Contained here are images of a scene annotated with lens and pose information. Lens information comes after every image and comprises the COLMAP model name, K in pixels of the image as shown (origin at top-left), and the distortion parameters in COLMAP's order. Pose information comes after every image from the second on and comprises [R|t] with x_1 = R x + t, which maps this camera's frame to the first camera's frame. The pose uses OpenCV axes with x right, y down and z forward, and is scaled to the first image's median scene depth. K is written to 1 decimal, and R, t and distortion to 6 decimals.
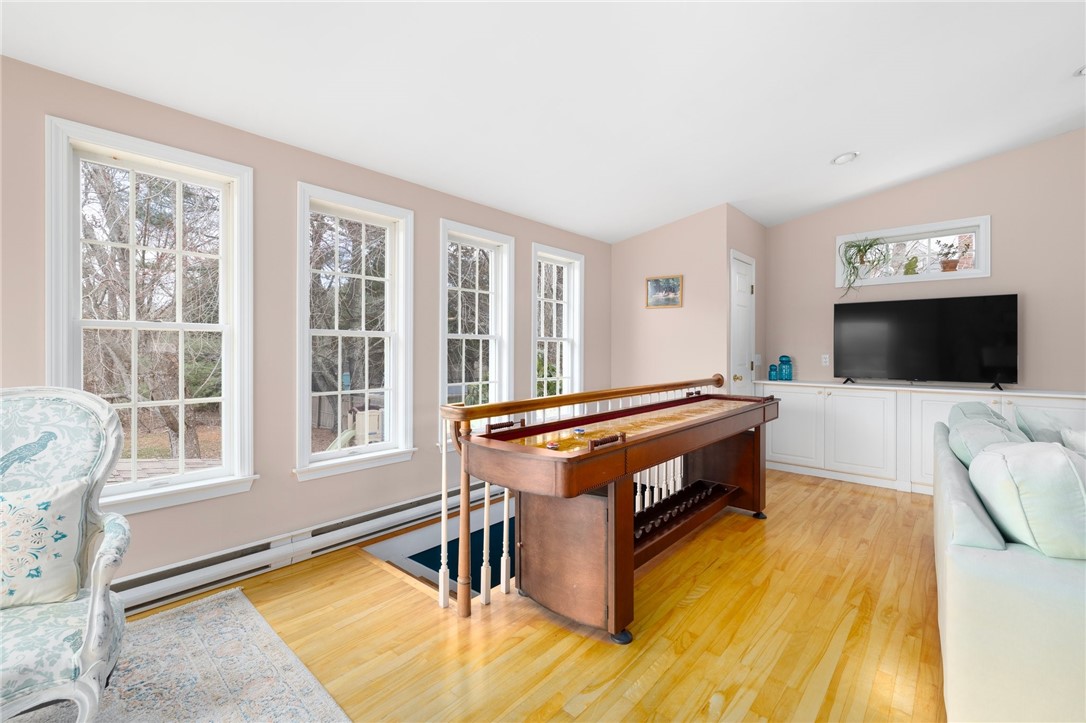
lens RADIAL K [[462.8, 0, 539.0], [0, 462.8, 350.1], [0, 0, 1]] dist [-0.000205, -0.000116]
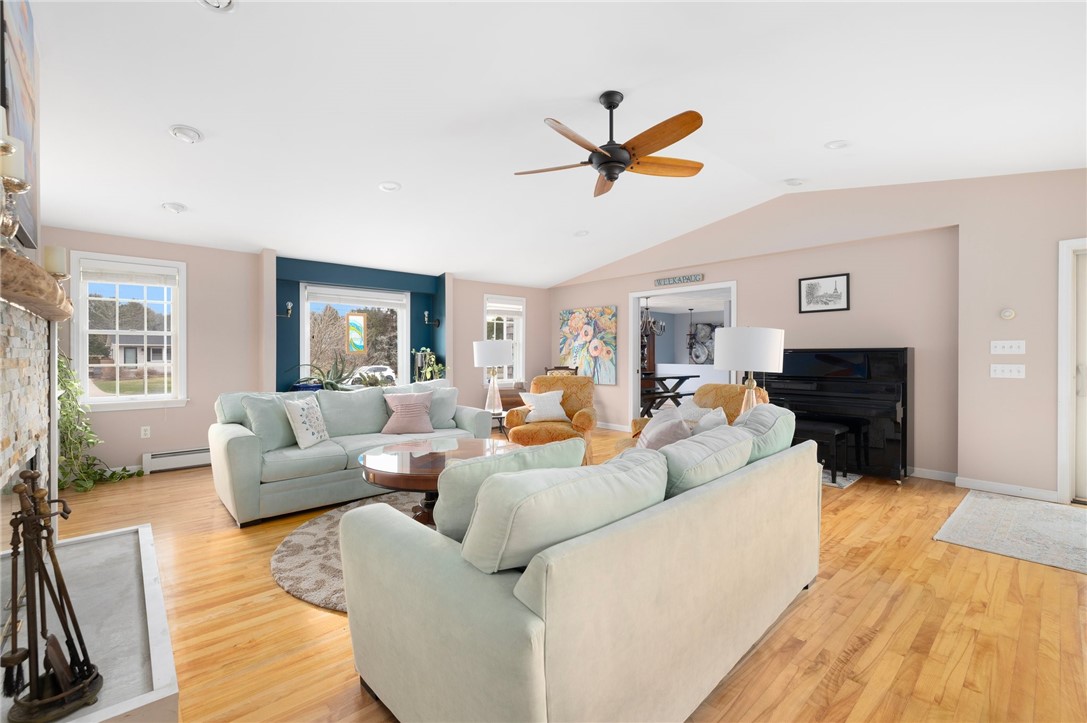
lens RADIAL K [[463.3, 0, 539.5], [0, 463.3, 350.0], [0, 0, 1]] dist [-0.000205, -0.000116]
pose [[-0.994317, -0.001690, 0.106446, 0.574151], [-0.001598, 0.999998, 0.000948, -0.007229], [-0.106448, 0.000773, -0.994318, 0.932388]]
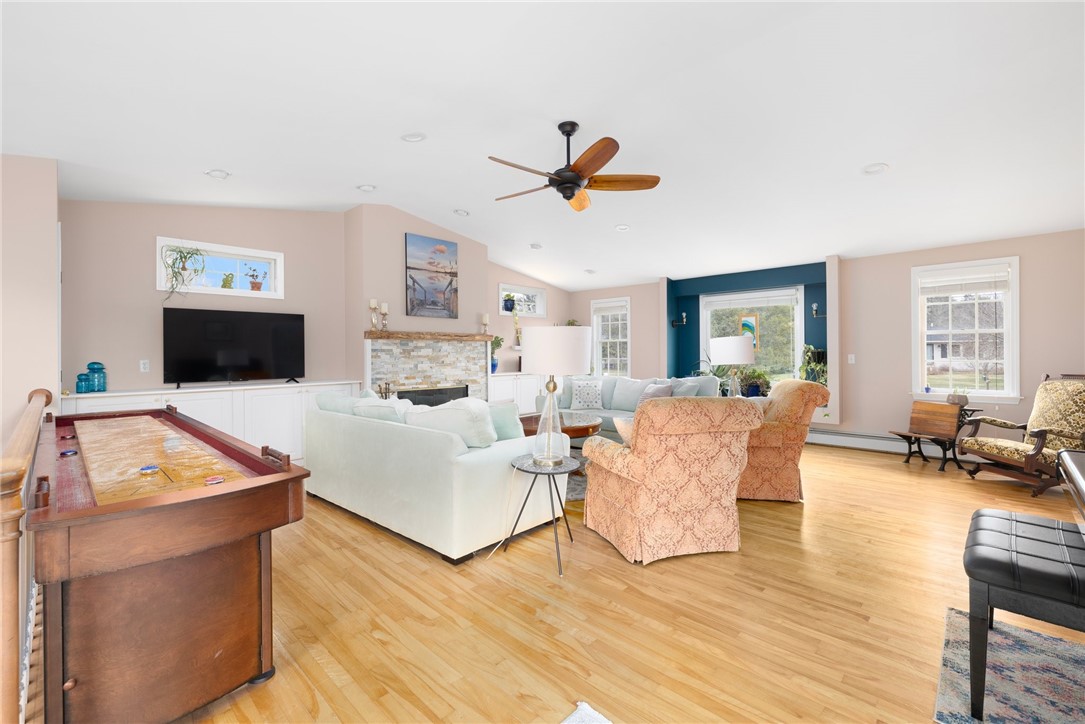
lens RADIAL K [[471.0, 0, 539.3], [0, 471.0, 339.3], [0, 0, 1]] dist [0.000129, 0.000089]
pose [[0.037988, 0.026367, 0.998930, -0.325560], [0.009410, 0.999598, -0.026742, 0.001107], [-0.999234, 0.010416, 0.037725, 0.188645]]
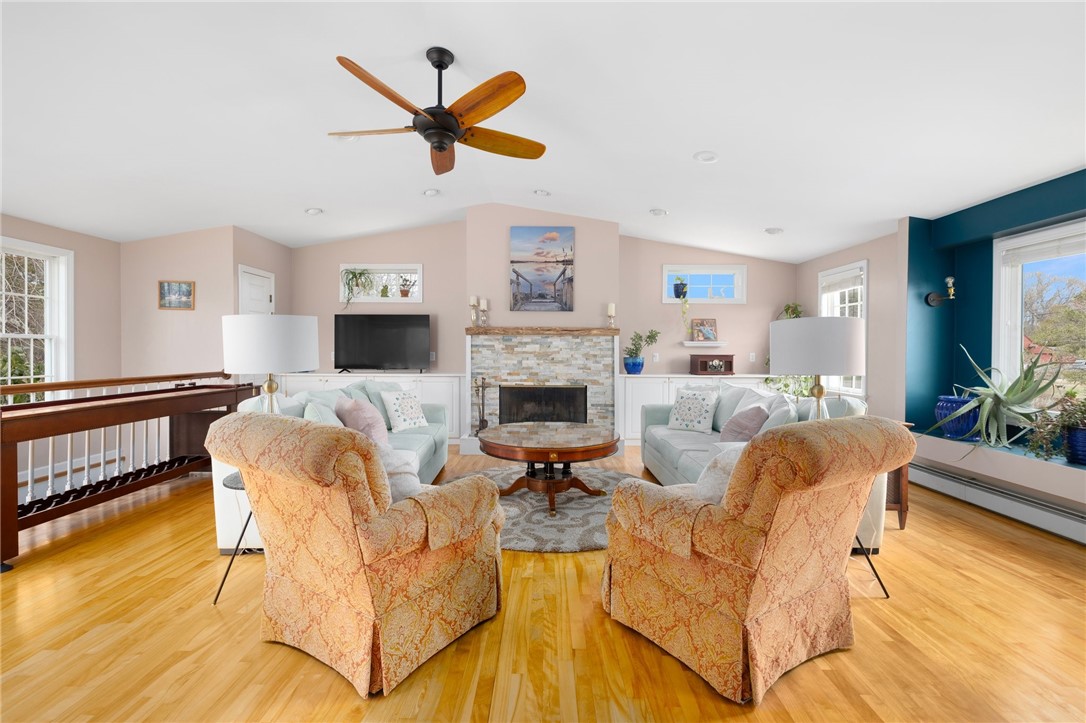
lens RADIAL K [[462.8, 0, 539.0], [0, 462.8, 350.1], [0, 0, 1]] dist [-0.000205, -0.000116]
pose [[0.749907, 0.002694, 0.661537, 0.203017], [-0.000832, 0.999995, -0.003129, 0.008521], [-0.661542, 0.001796, 0.749906, -0.418178]]
